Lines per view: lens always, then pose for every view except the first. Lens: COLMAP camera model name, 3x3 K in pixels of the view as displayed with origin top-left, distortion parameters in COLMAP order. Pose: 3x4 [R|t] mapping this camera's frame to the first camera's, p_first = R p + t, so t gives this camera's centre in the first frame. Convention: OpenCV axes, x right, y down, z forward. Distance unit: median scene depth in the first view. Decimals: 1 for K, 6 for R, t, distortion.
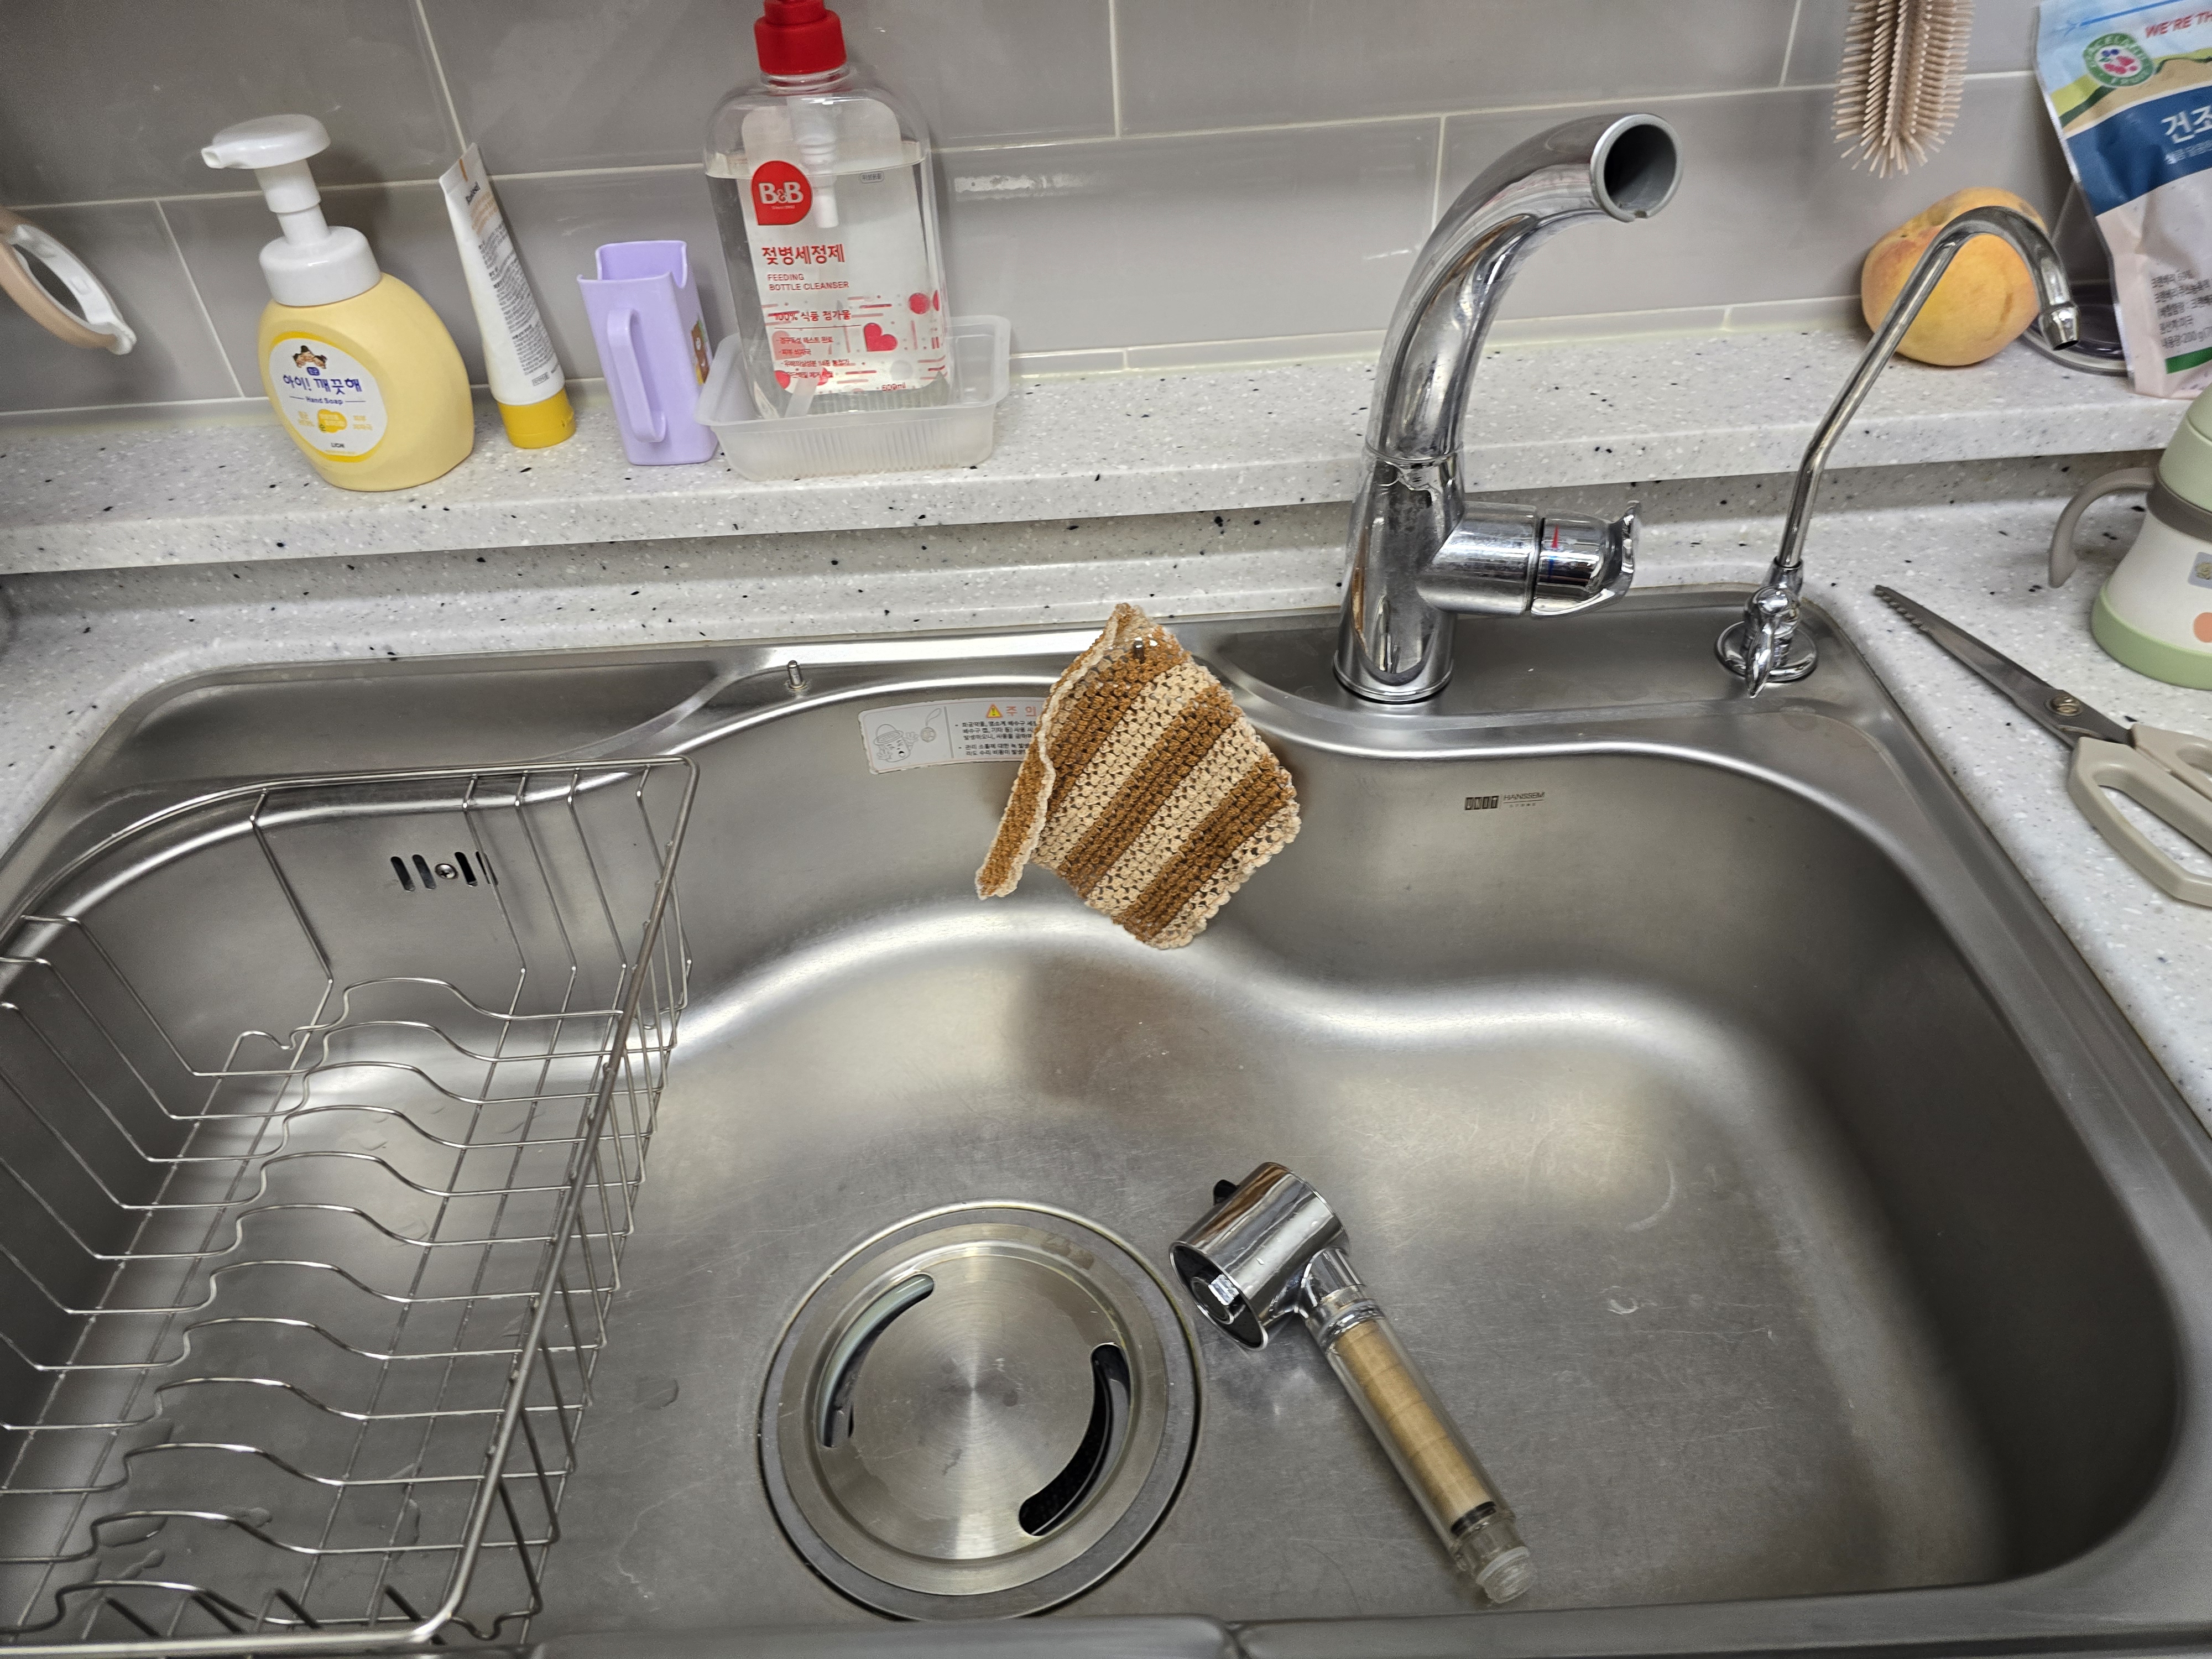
lens RADIAL K [[1480.3, 0, 1113.3], [0, 1480.3, 820.7], [0, 0, 1]] dist [-0.008975, -0.015115]
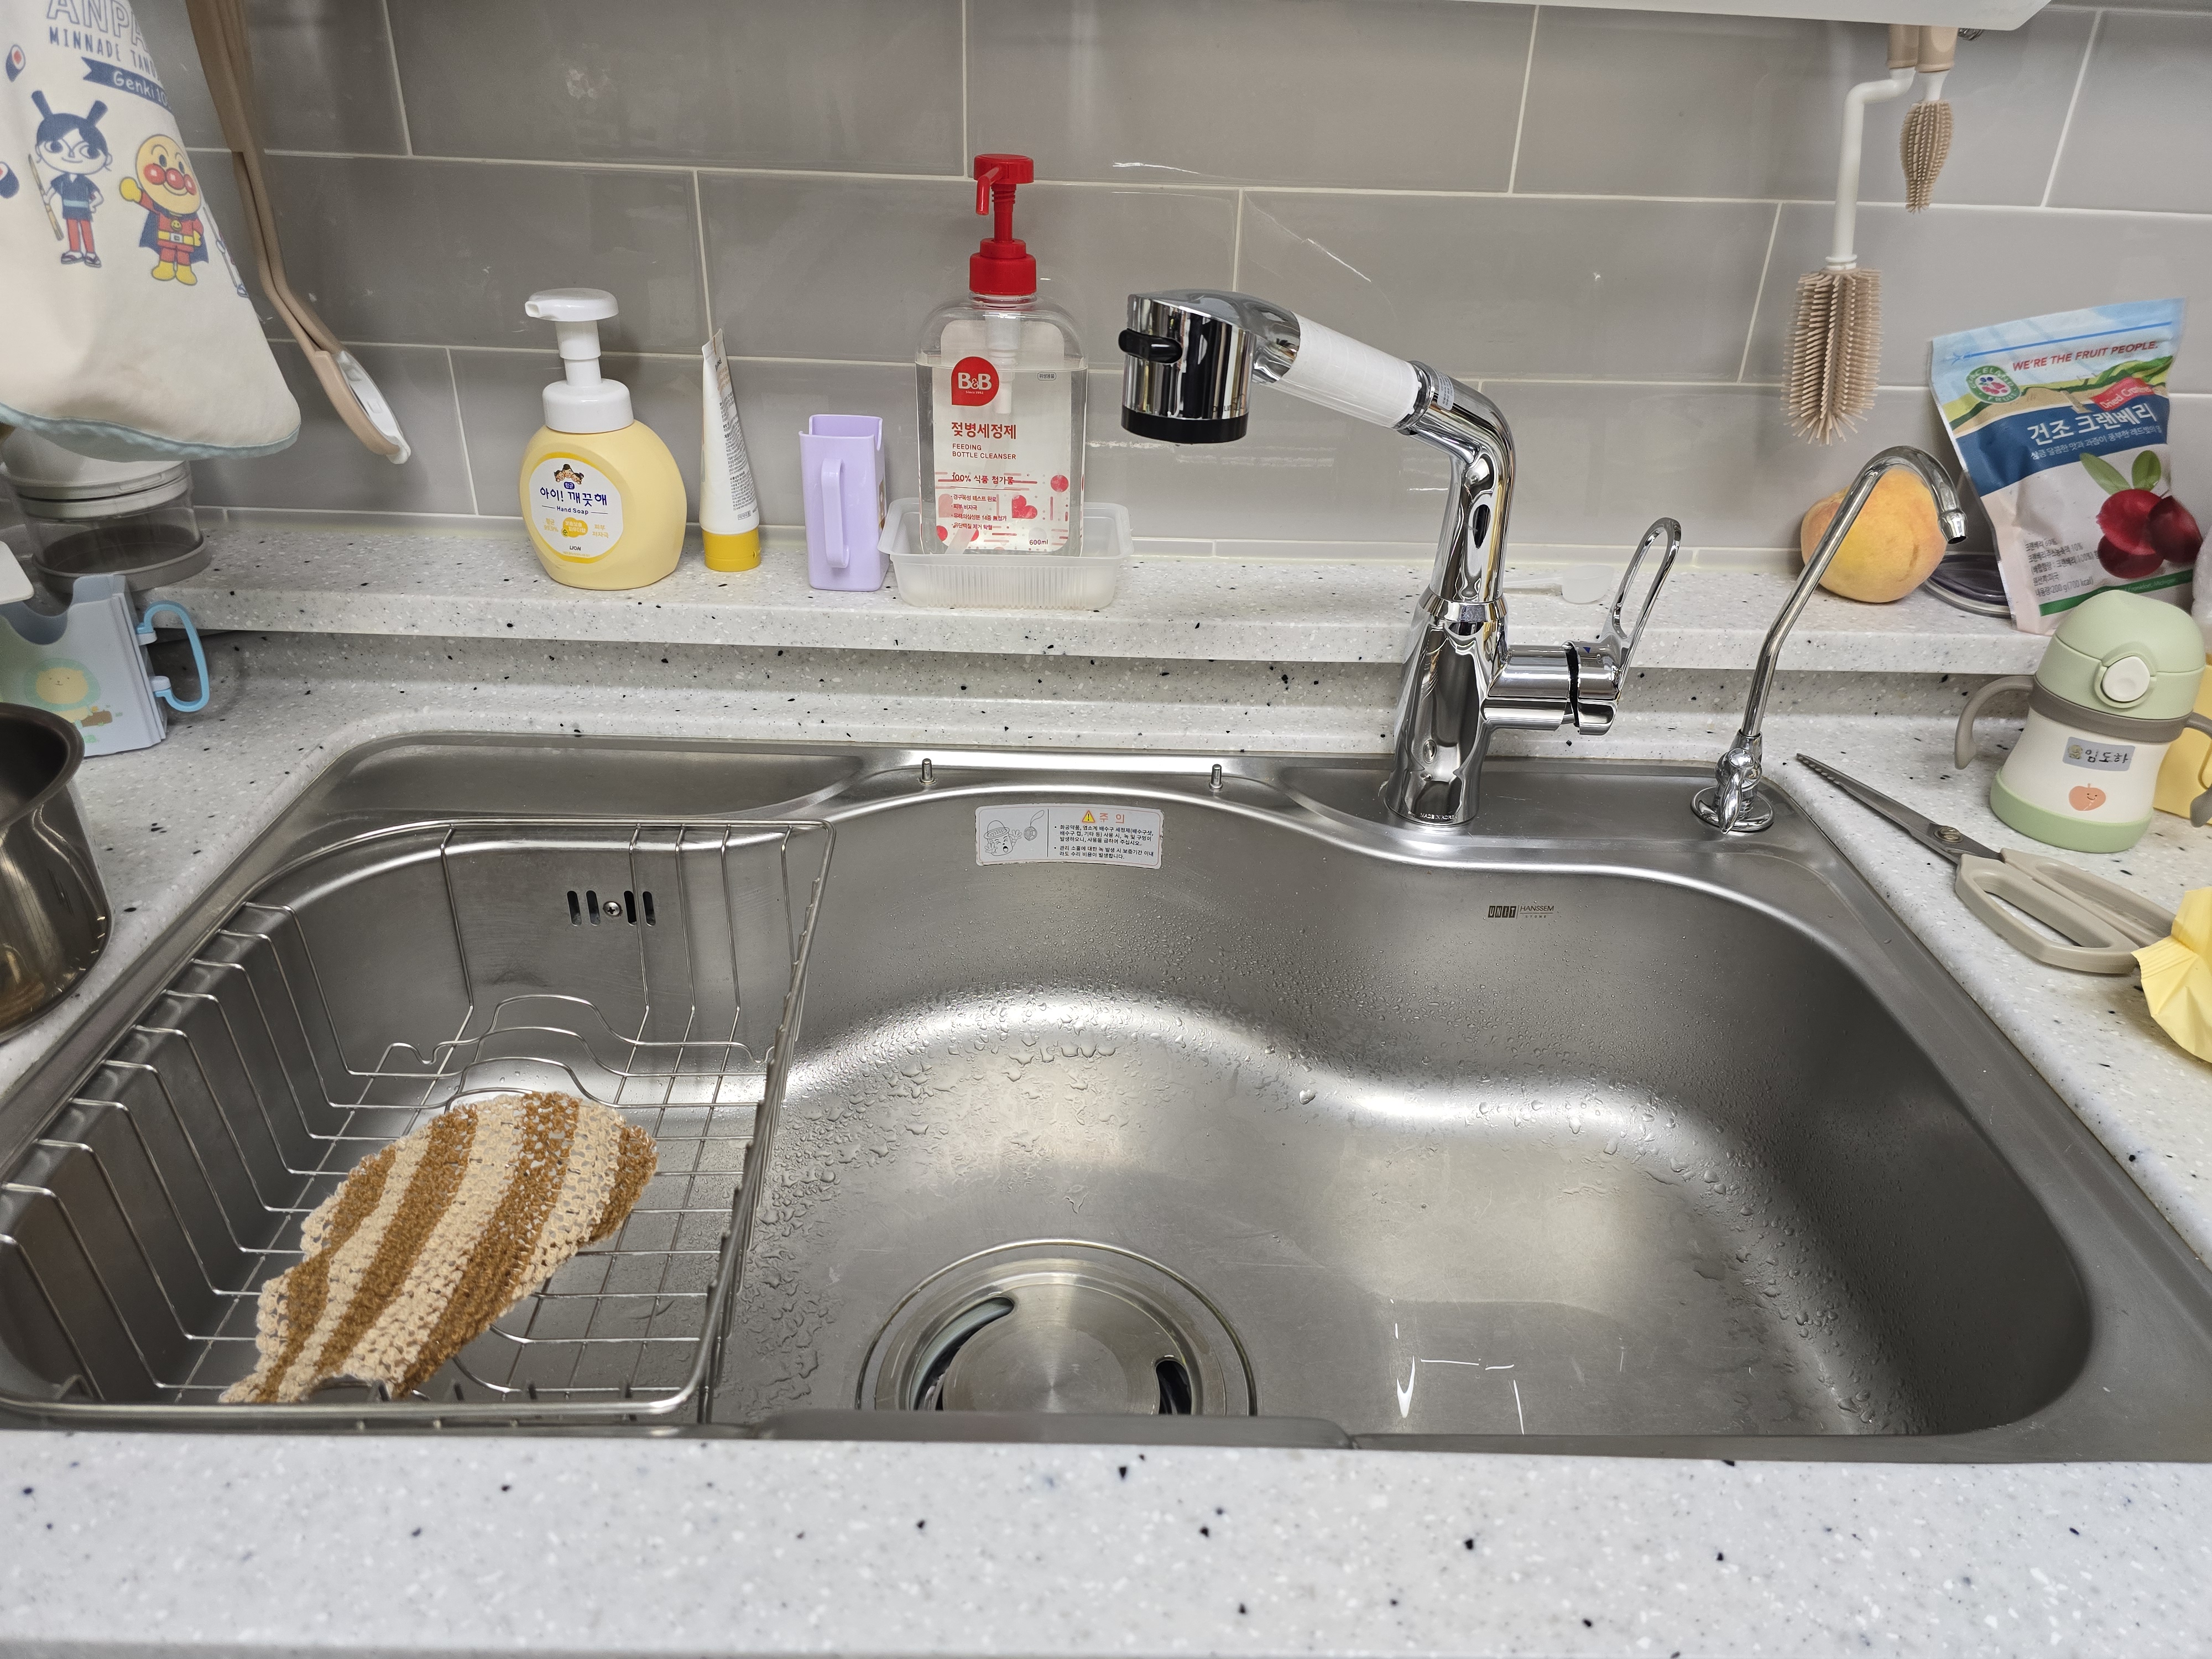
lens RADIAL K [[1480.3, 0, 1117.4], [0, 1480.3, 838.5], [0, 0, 1]] dist [-0.008975, -0.015115]
pose [[0.996311, 0.075536, 0.040731, -0.111840], [-0.066170, 0.978396, -0.195866, 0.182906], [-0.054646, 0.192448, 0.979784, -0.163986]]
